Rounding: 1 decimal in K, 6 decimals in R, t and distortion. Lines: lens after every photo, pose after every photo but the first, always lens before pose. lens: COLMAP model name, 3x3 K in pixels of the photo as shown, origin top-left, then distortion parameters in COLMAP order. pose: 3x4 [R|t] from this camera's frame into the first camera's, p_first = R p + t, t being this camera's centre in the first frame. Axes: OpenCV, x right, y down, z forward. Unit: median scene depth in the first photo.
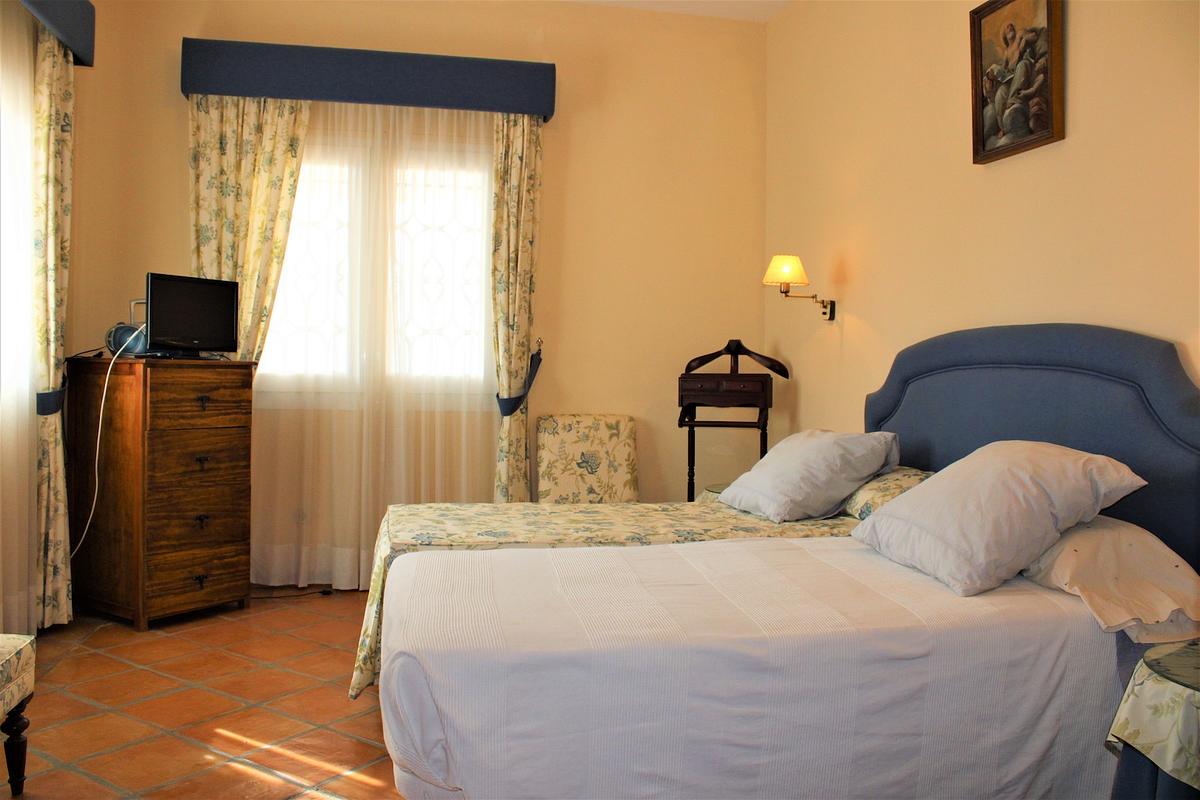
lens RADIAL K [[987.3, 0, 609.2], [0, 987.3, 387.9], [0, 0, 1]] dist [-0.136041, 0.081443]
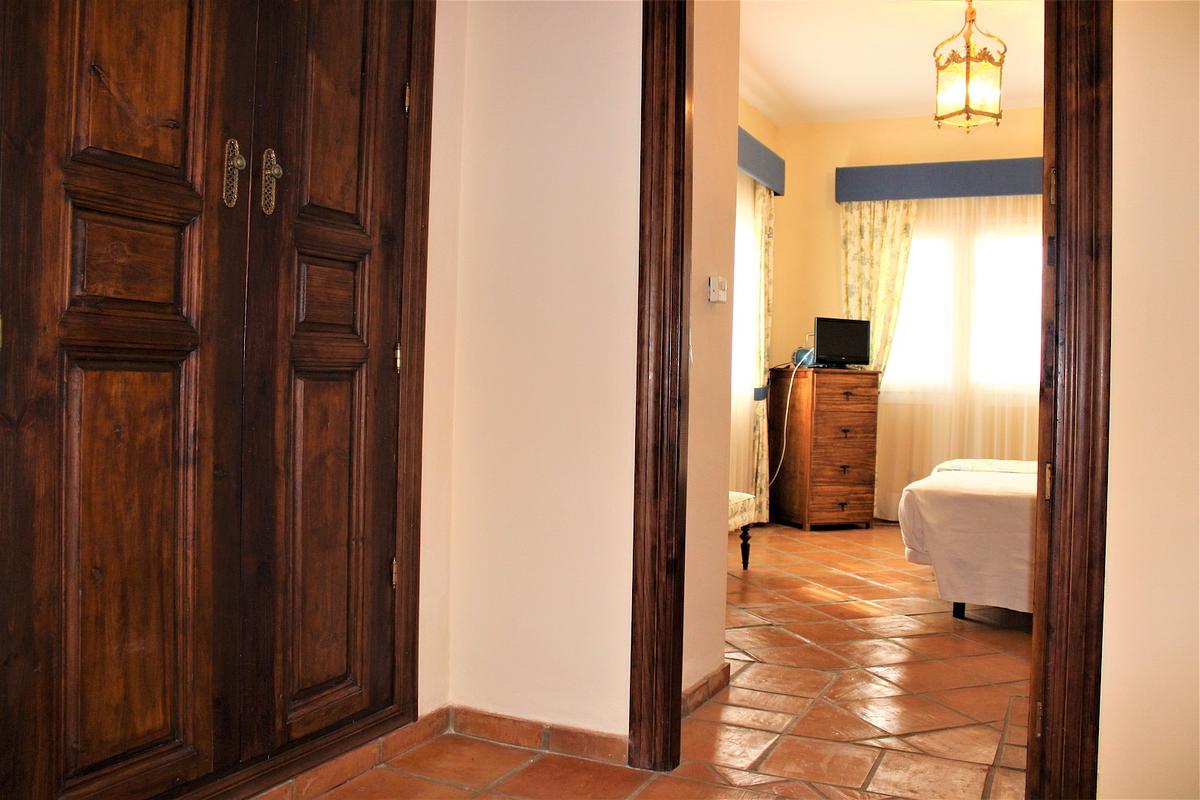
lens RADIAL K [[987.3, 0, 603.7], [0, 987.3, 395.0], [0, 0, 1]] dist [-0.136041, 0.081443]
pose [[0.781223, 0.010772, -0.624159, 0.279534], [-0.020729, 0.999747, -0.008691, 0.035669], [0.623908, 0.019728, 0.781249, -0.527394]]
